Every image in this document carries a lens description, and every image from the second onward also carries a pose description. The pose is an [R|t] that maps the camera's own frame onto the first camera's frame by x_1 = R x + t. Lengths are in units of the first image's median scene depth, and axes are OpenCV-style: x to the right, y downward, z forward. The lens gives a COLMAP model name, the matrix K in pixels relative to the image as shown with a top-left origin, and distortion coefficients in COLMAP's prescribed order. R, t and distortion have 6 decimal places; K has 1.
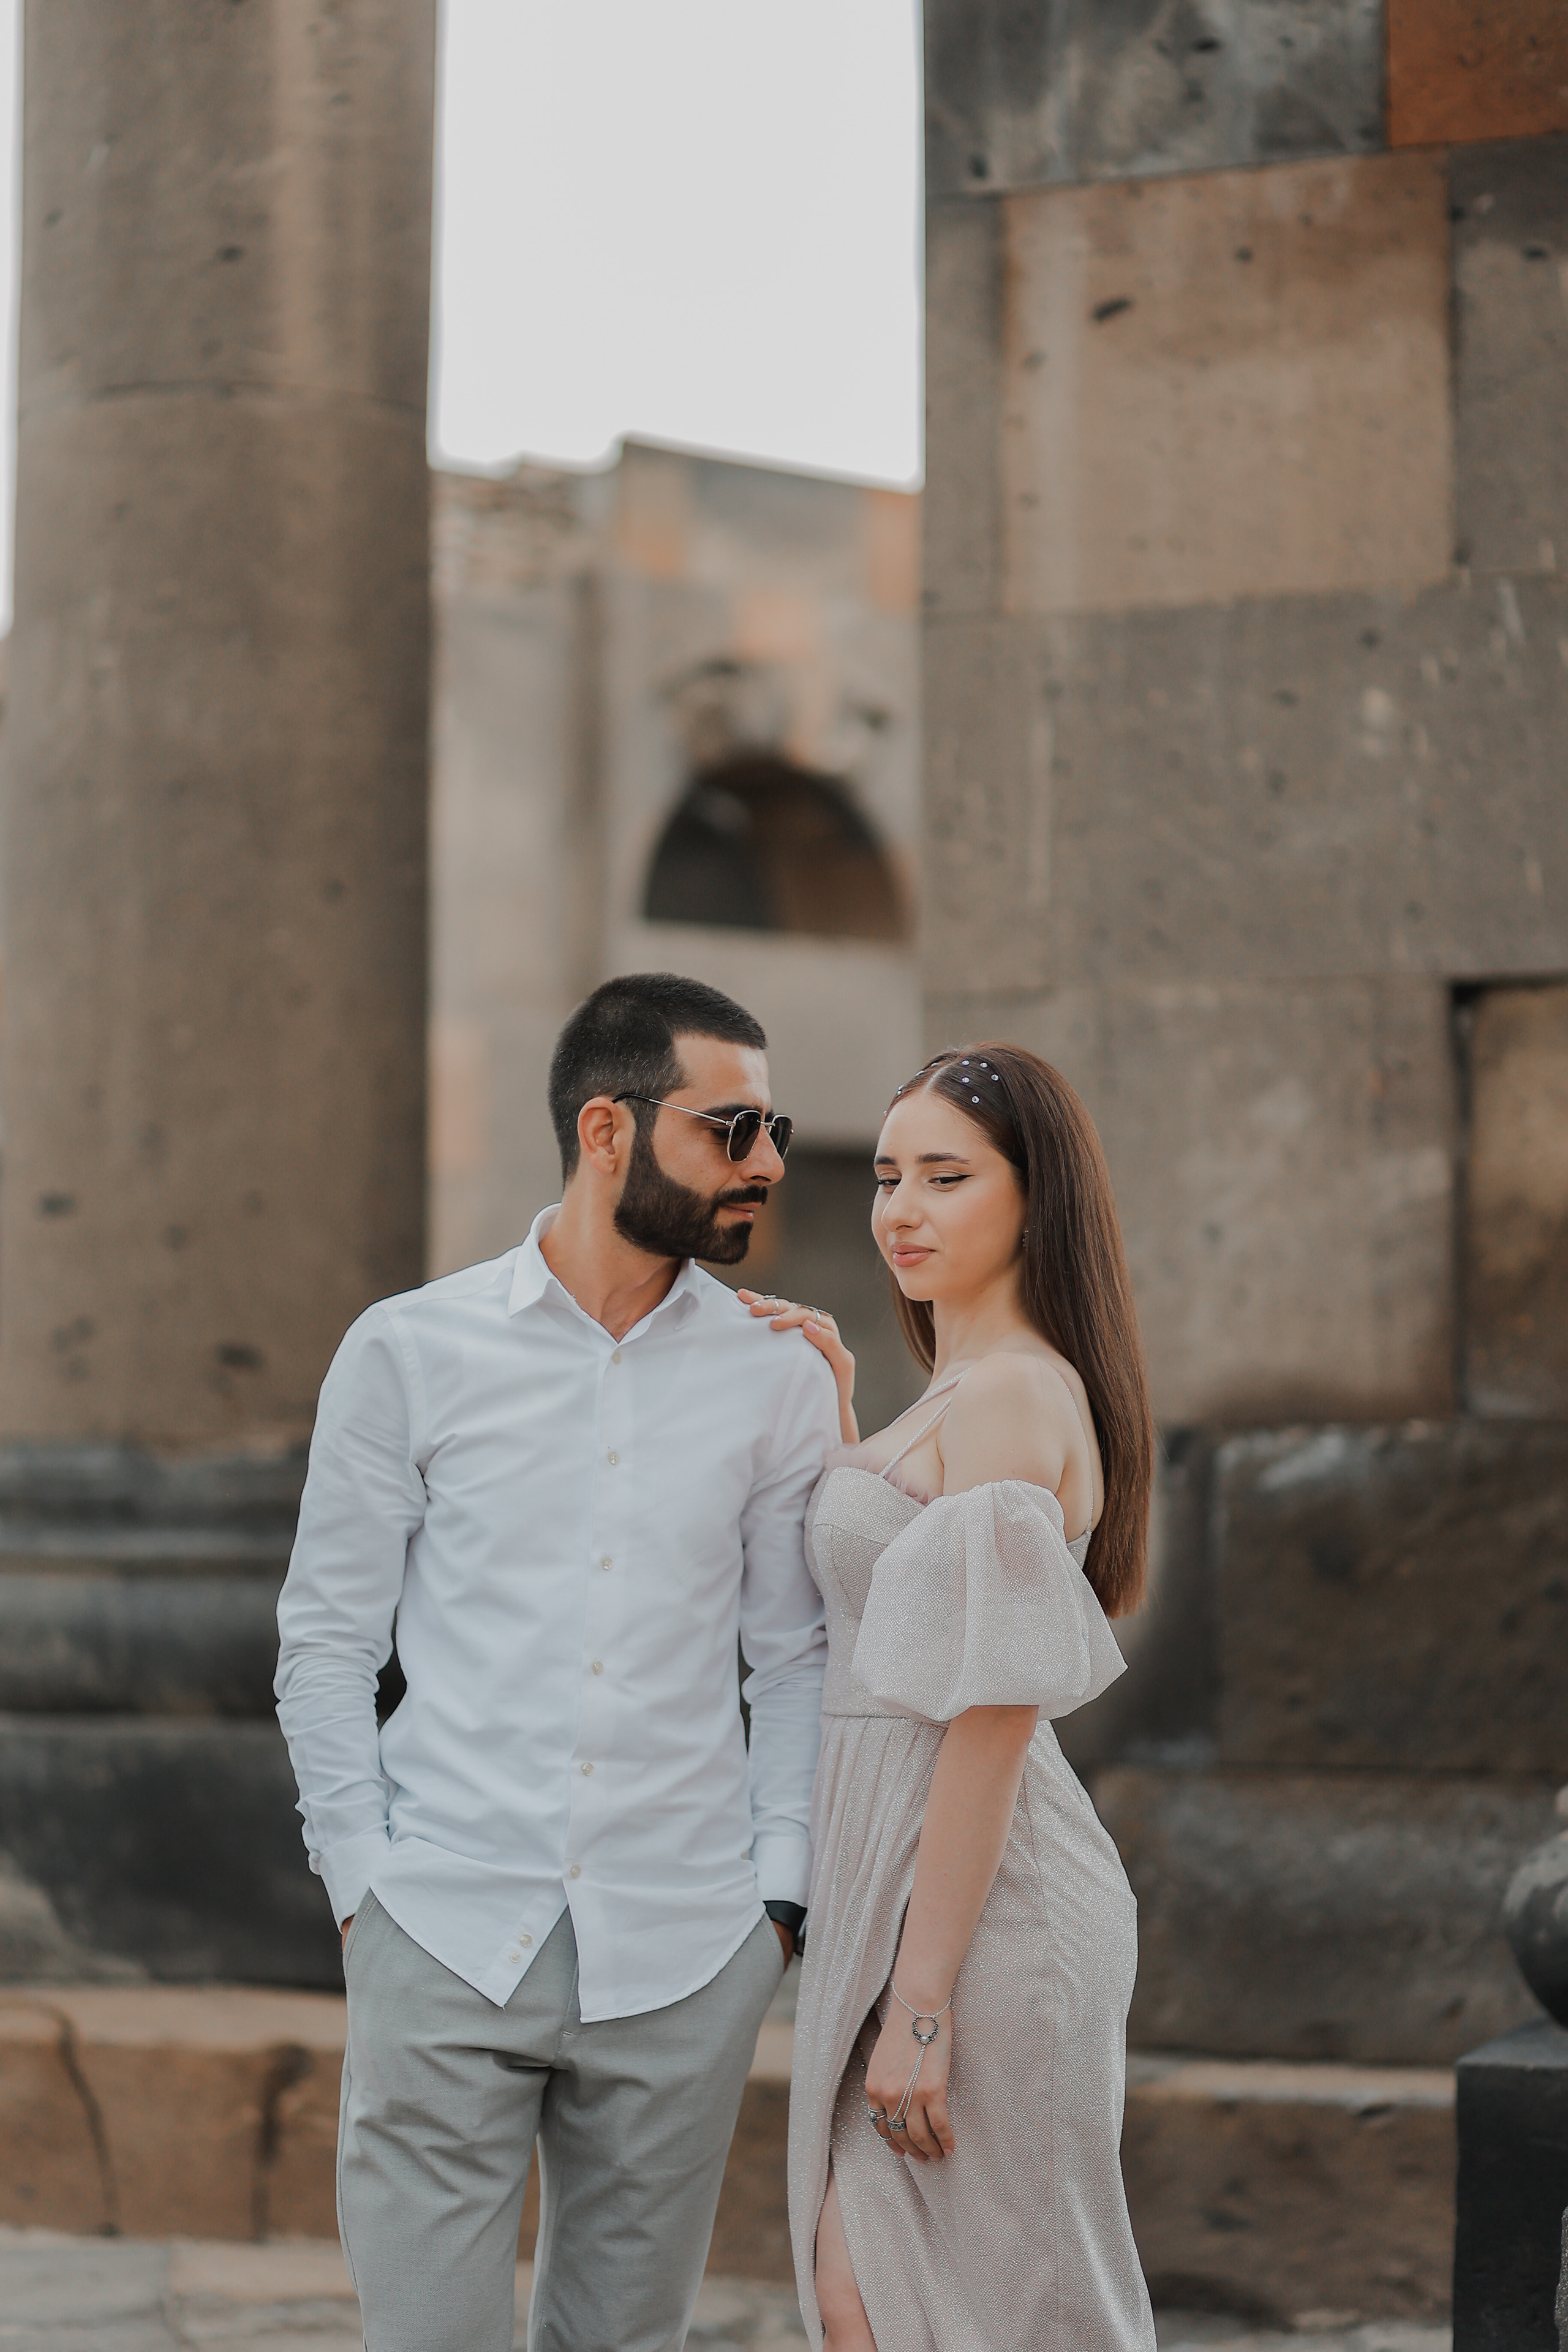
lens RADIAL K [[5645.5, 0, 784.0], [0, 5645.5, 1176.0], [0, 0, 1]] dist [0.009722, -2.252796]
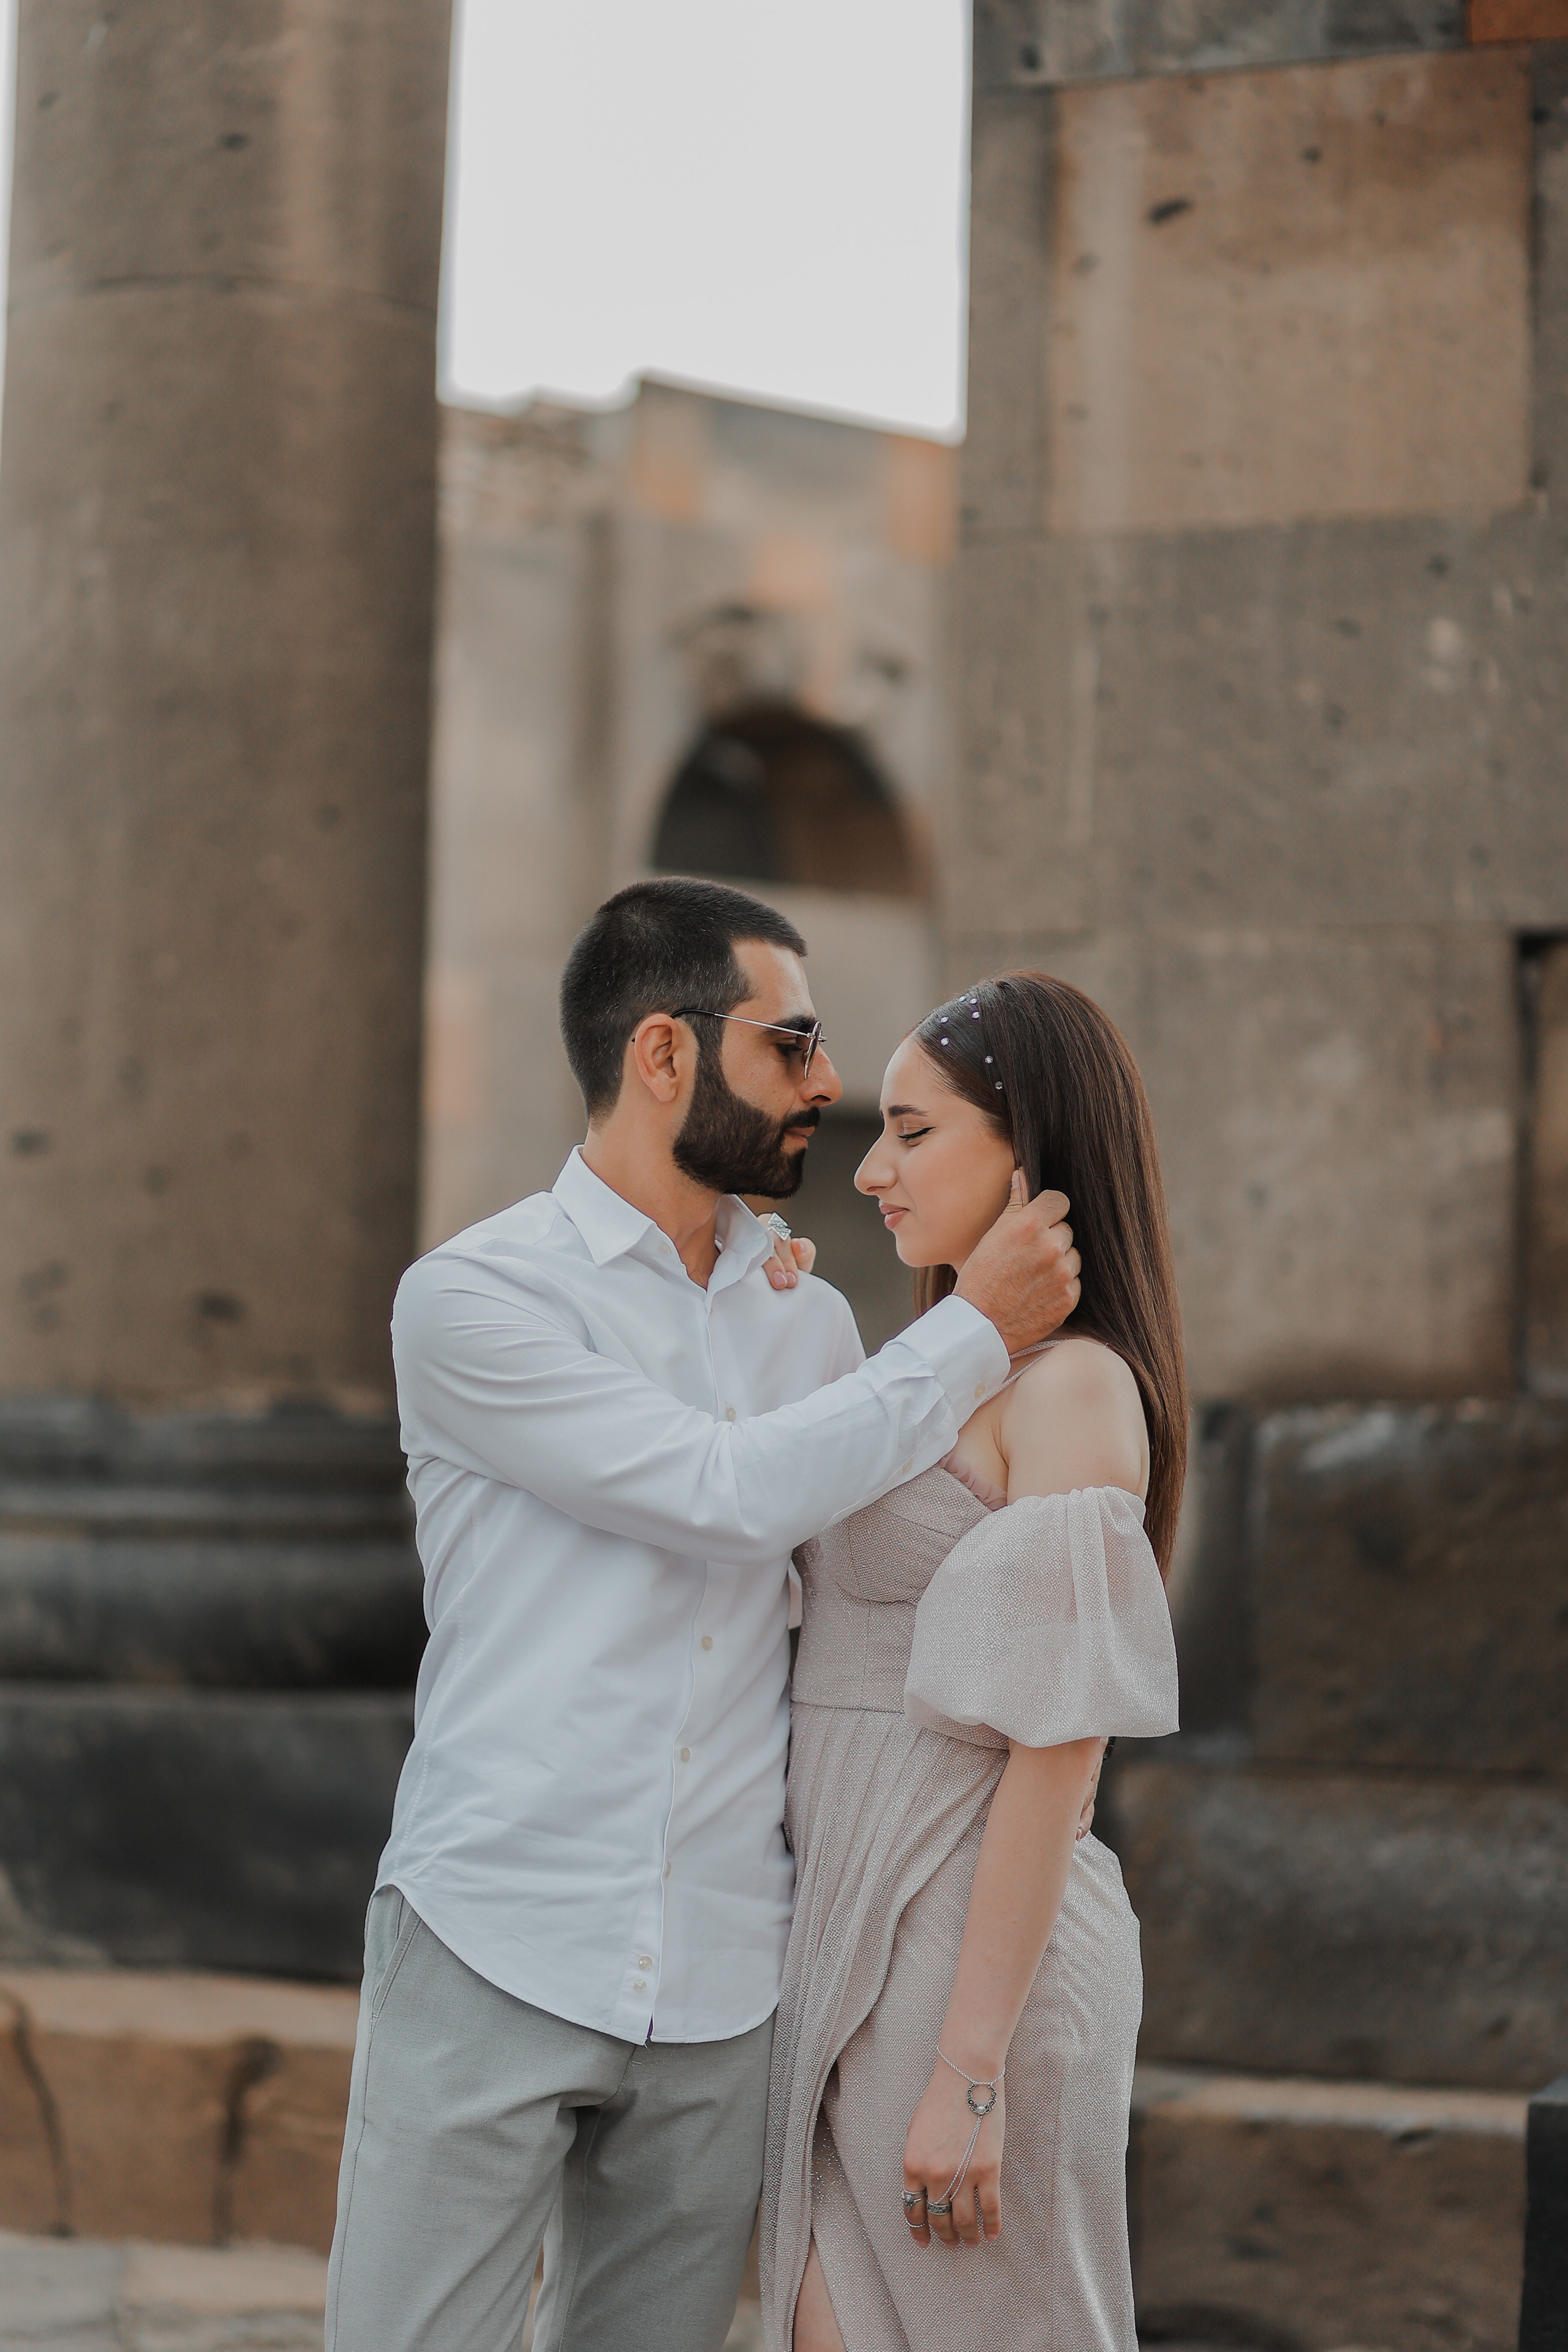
lens RADIAL K [[5665.6, 0, 784.0], [0, 5665.6, 1176.0], [0, 0, 1]] dist [-0.004275, -1.716880]
pose [[0.999792, 0.020393, 0.000478, -0.003235], [-0.020396, 0.999775, 0.005796, 0.002927], [-0.000360, -0.005805, 0.999983, 0.056859]]
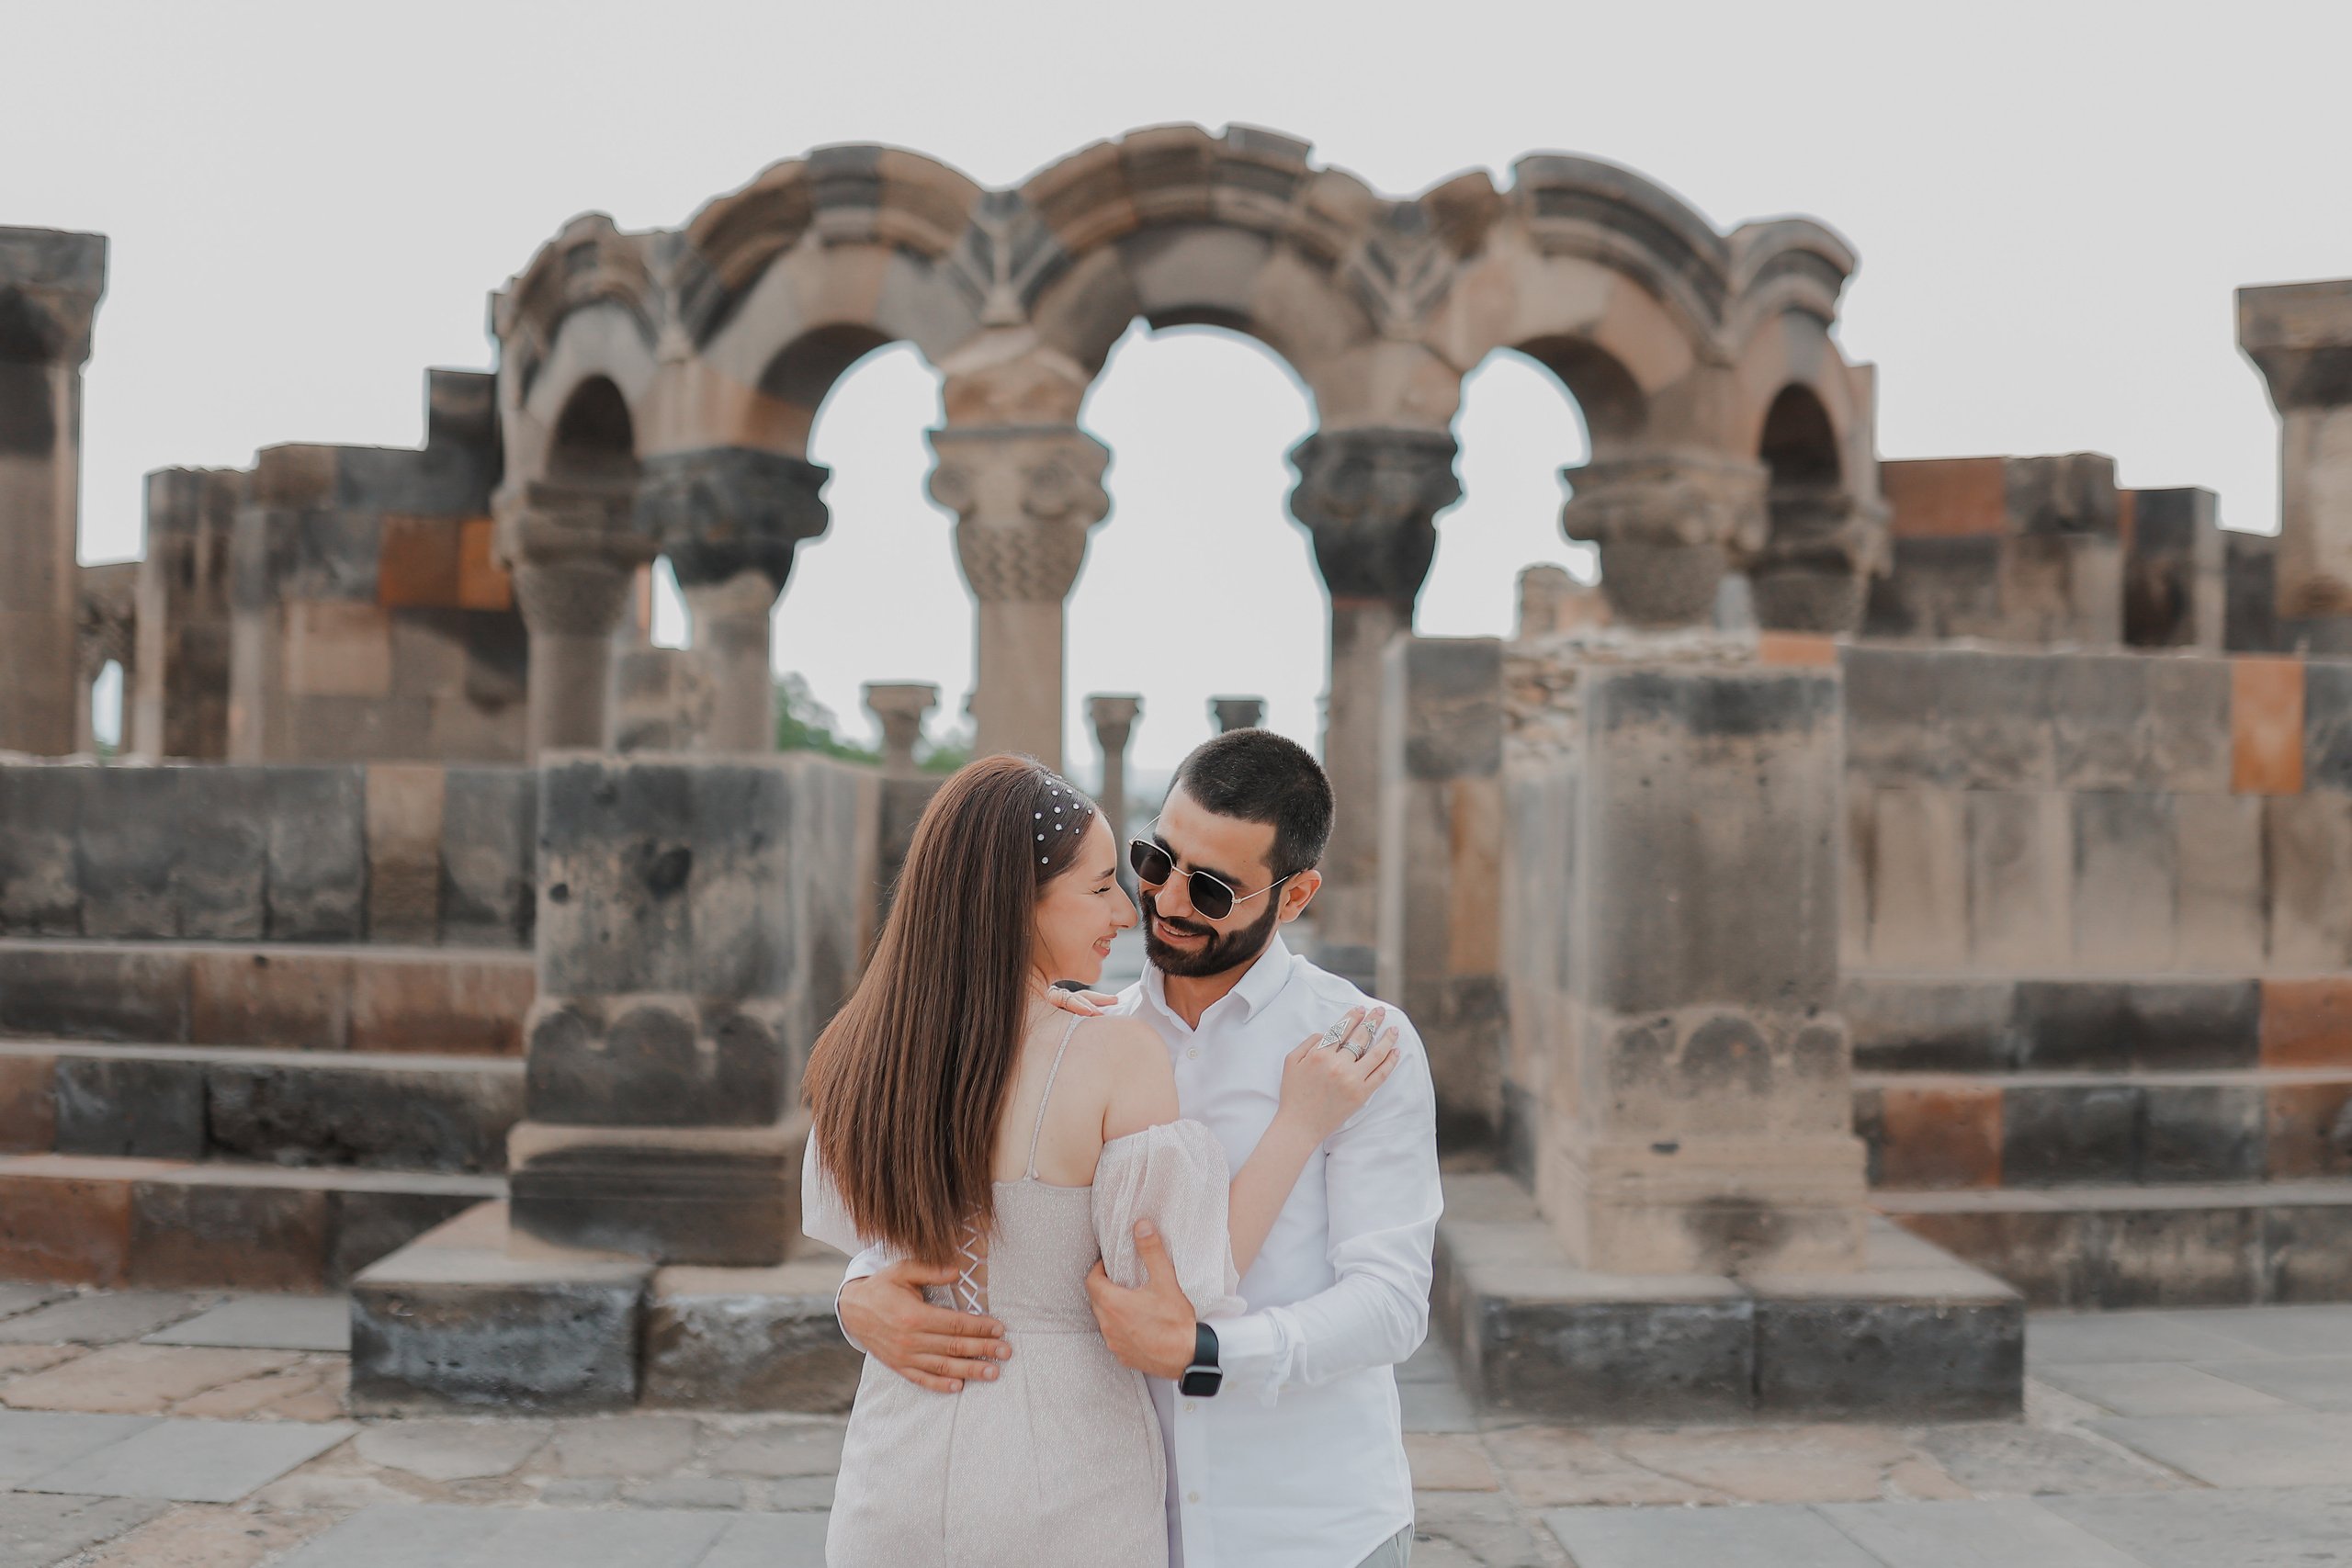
lens RADIAL K [[2248.6, 0, 1176.0], [0, 2248.6, 784.0], [0, 0, 1]] dist [-0.062060, 0.087804]
pose [[0.695772, 0.024693, 0.717838, -0.770920], [-0.053415, 0.998420, 0.017428, -0.093712], [-0.716273, -0.050469, 0.695992, -0.815494]]
